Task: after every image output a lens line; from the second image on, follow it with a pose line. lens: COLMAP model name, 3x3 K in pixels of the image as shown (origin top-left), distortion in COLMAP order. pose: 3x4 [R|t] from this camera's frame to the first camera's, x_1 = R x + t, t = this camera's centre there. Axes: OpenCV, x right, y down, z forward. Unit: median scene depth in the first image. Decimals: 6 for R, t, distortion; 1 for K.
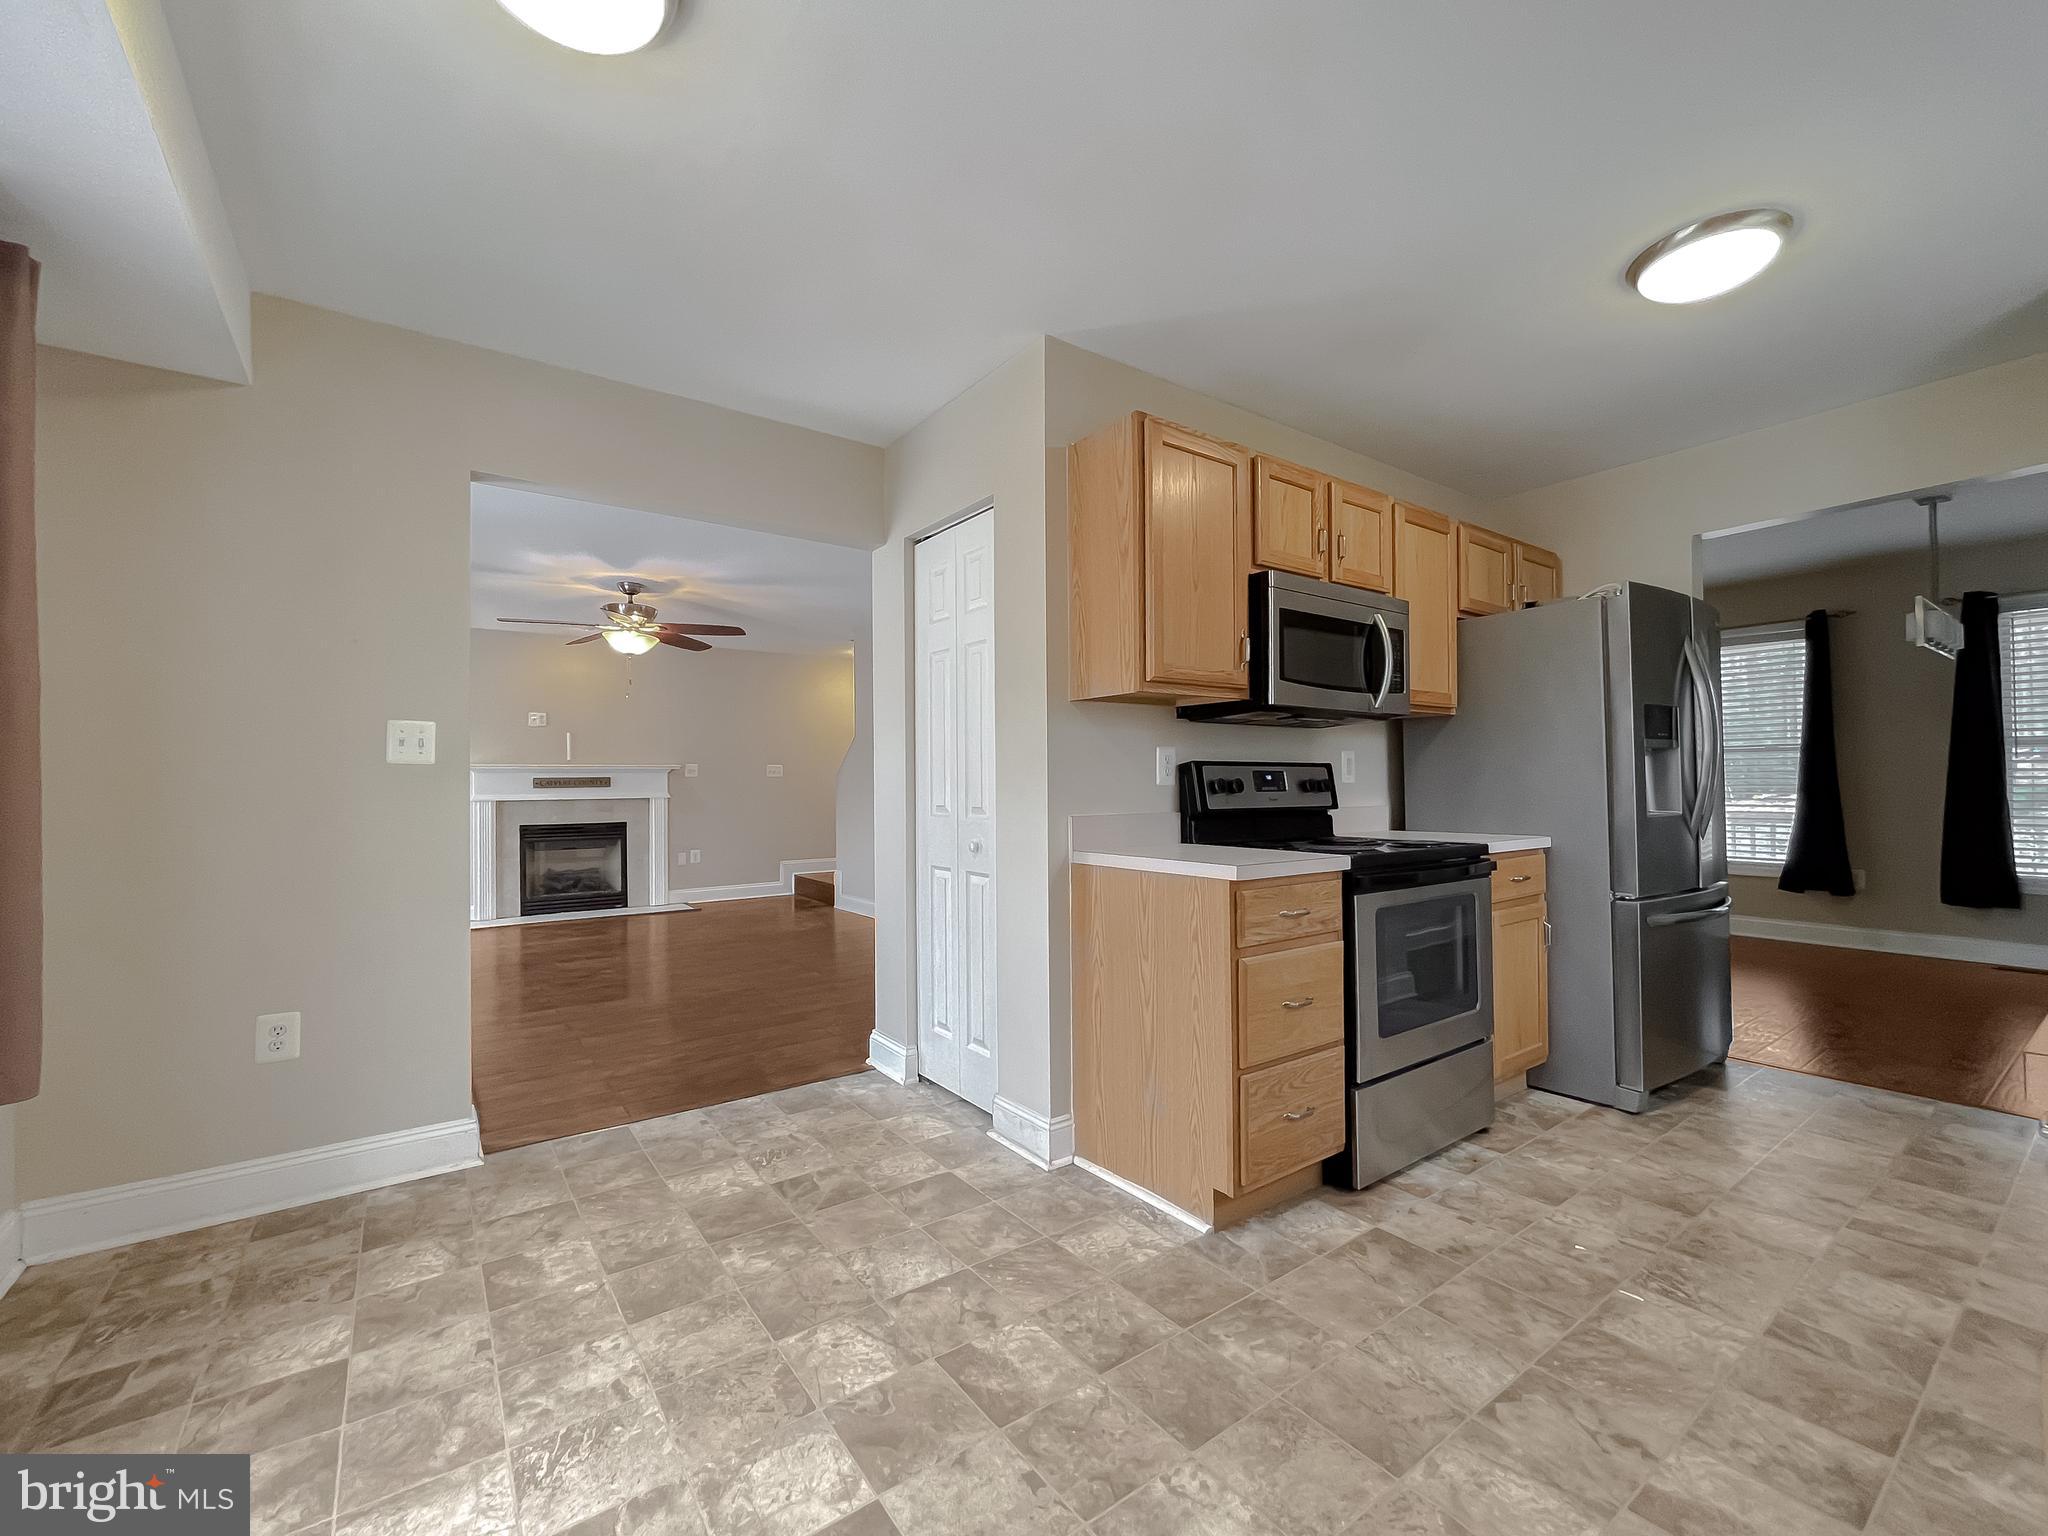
lens RADIAL K [[838.9, 0, 1021.9], [0, 838.9, 769.7], [0, 0, 1]] dist [0.002867, -0.000548]
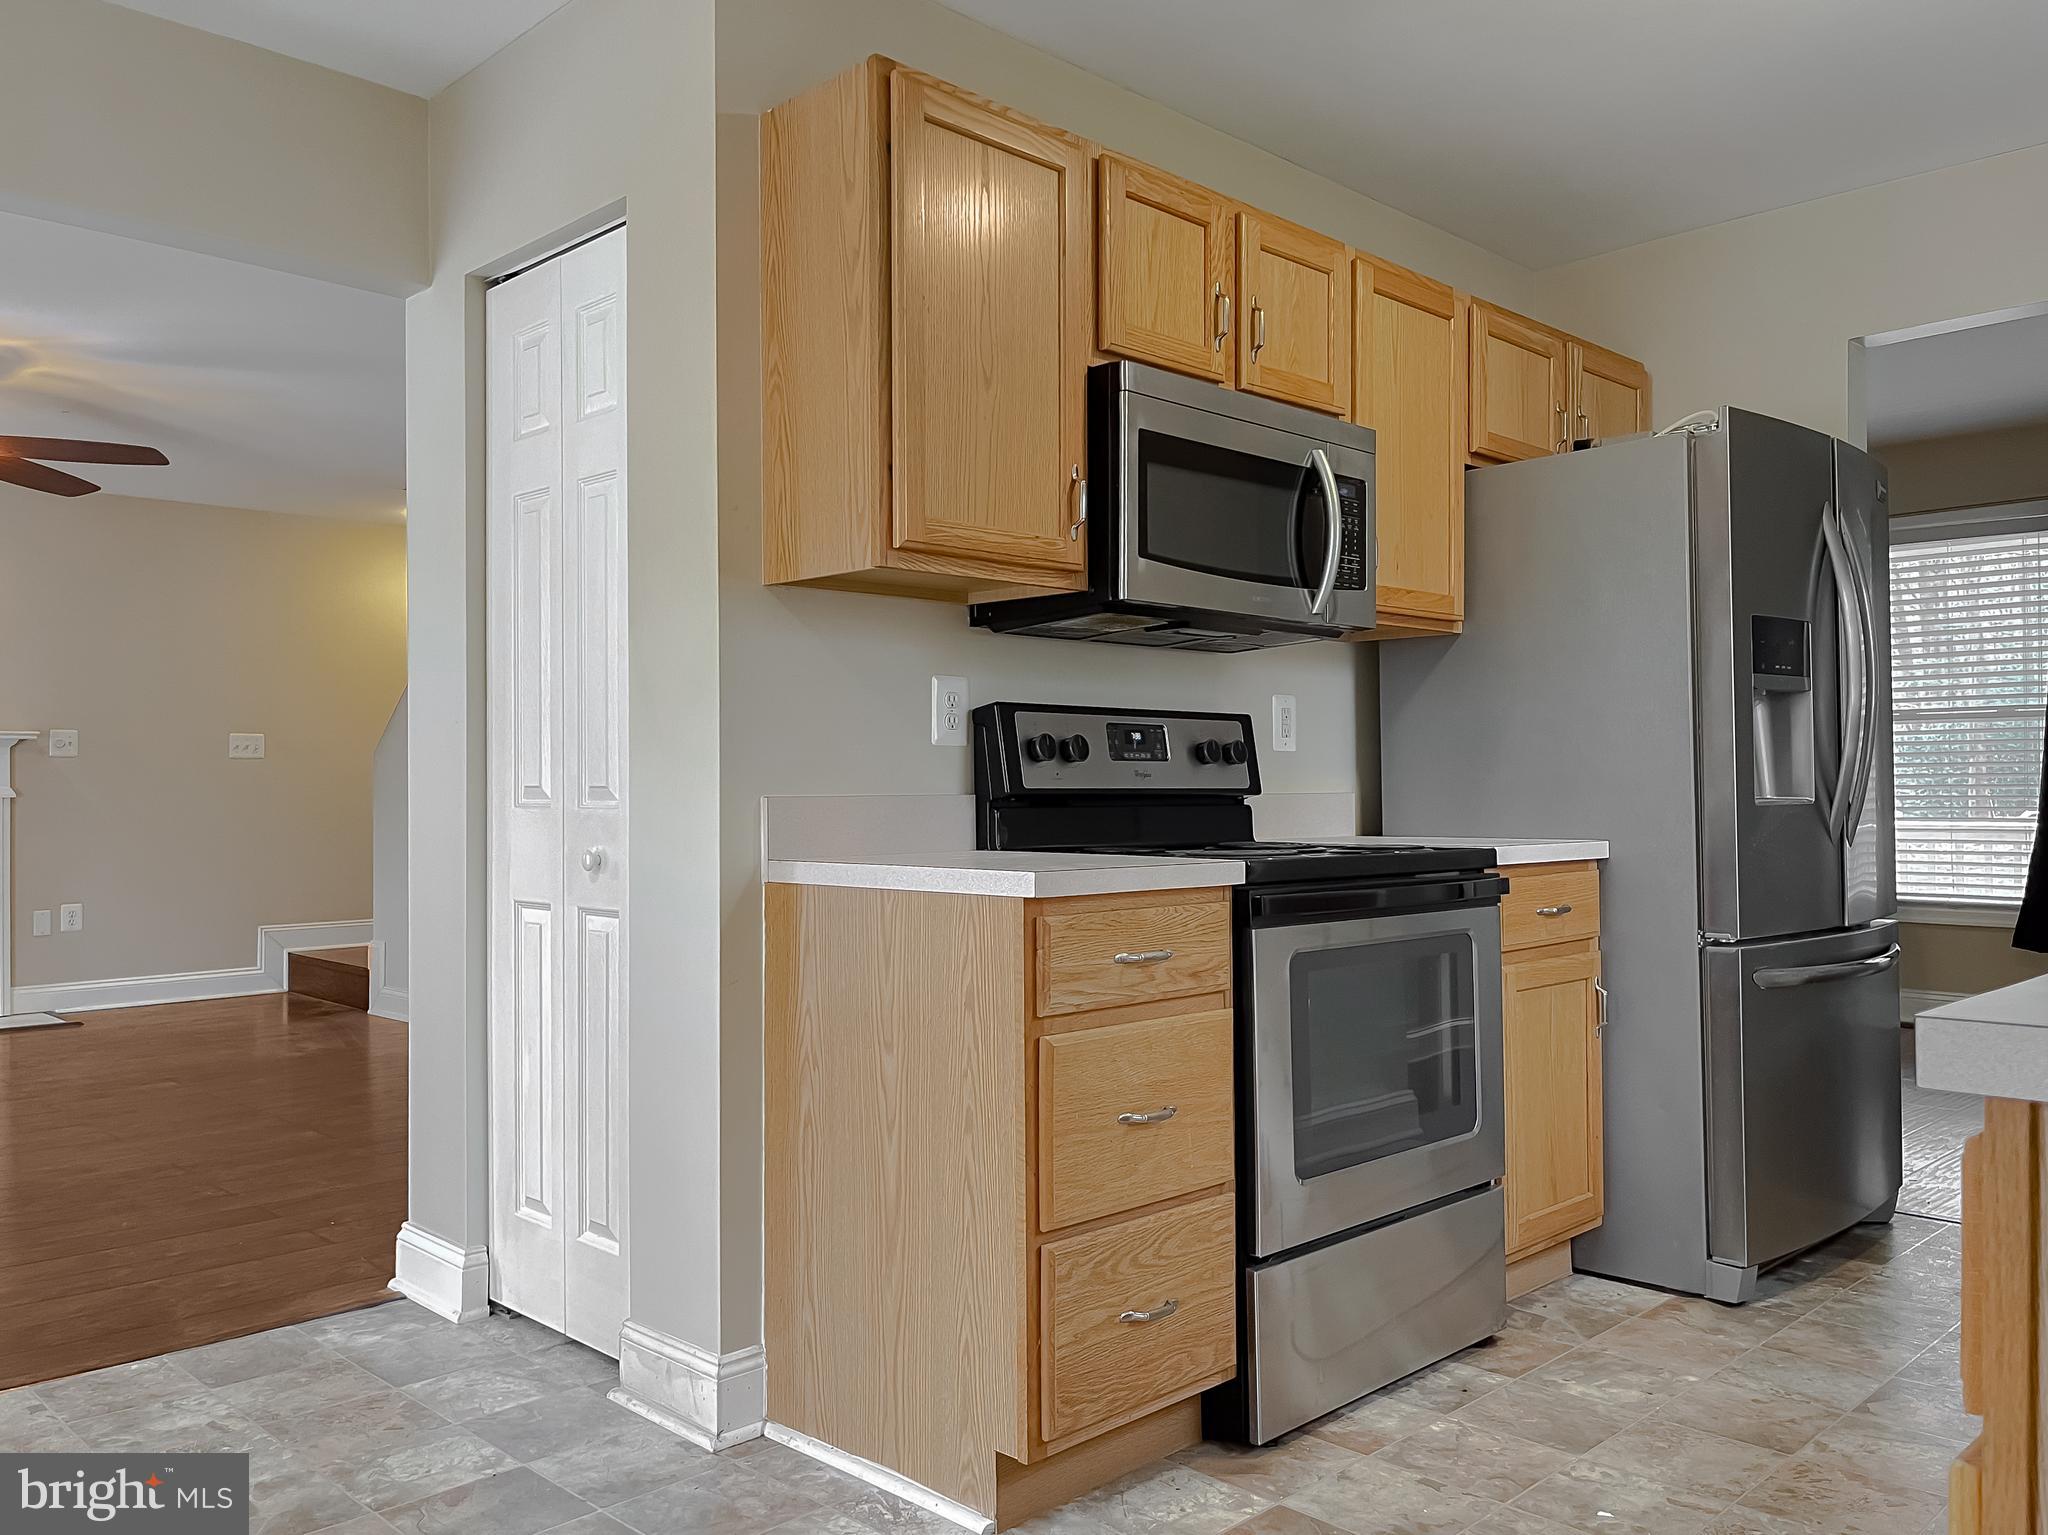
lens RADIAL K [[1577.7, 0, 1020.4], [0, 1577.7, 758.4], [0, 0, 1]] dist [0.051227, -0.050844]
pose [[0.988305, 0.004394, 0.152428, 0.064862], [-0.004321, 0.999990, -0.000814, 0.030116], [-0.152430, 0.000146, 0.988314, -0.040358]]
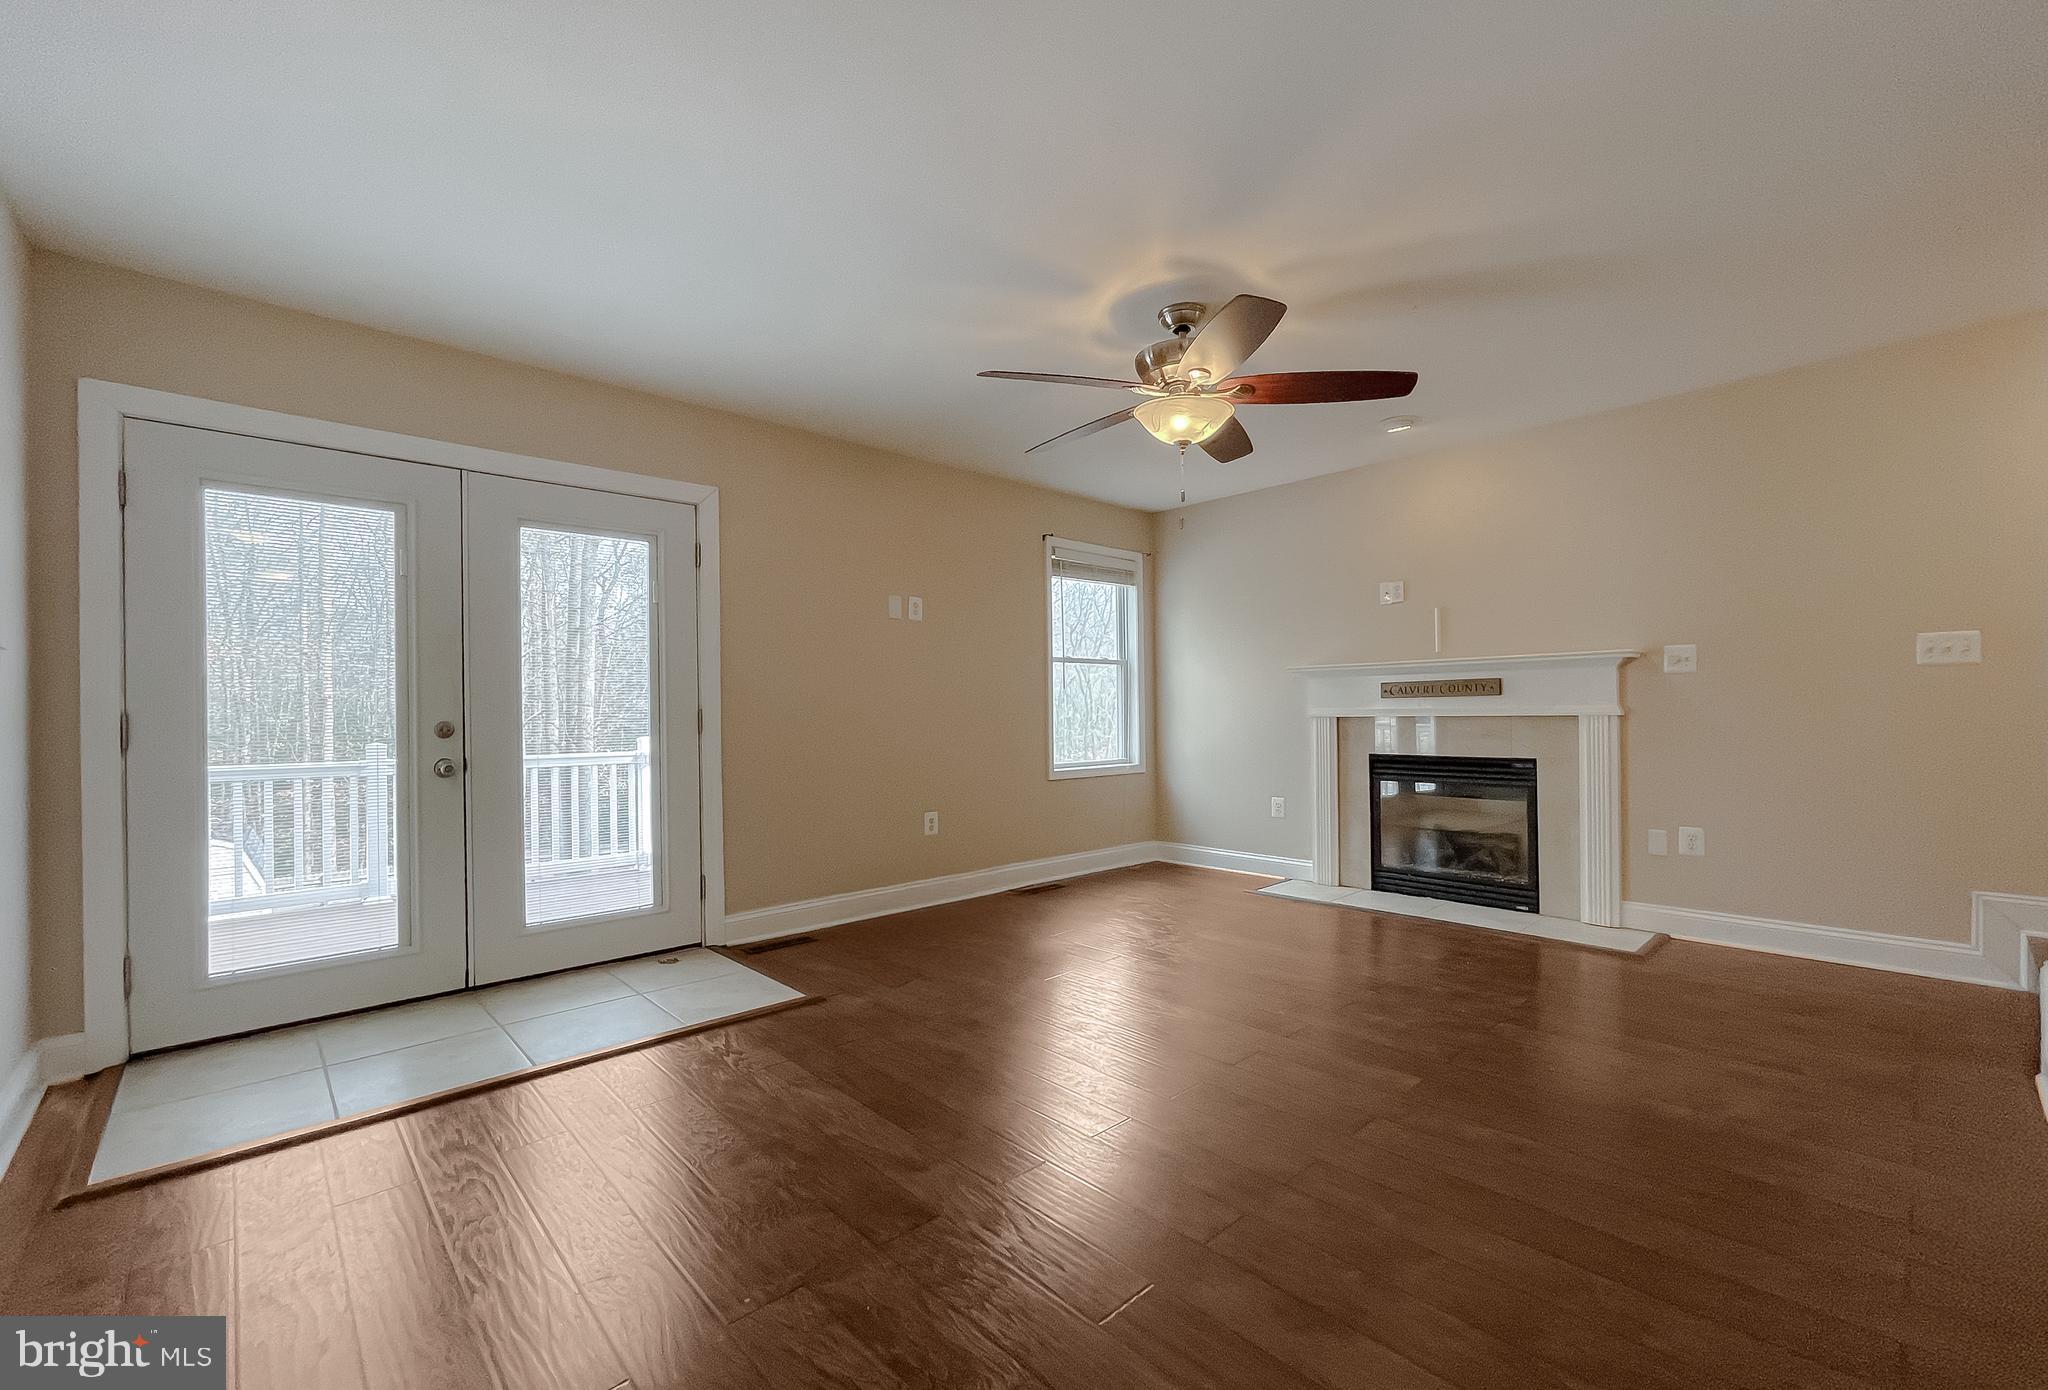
lens RADIAL K [[851.6, 0, 1020.6], [0, 851.6, 708.3], [0, 0, 1]] dist [-0.010351, 0.001924]
pose [[0.118288, -0.000128, -0.992979, 0.131023], [0.026306, 0.999649, 0.003005, 0.063423], [0.992631, -0.026477, 0.118250, 1.988666]]
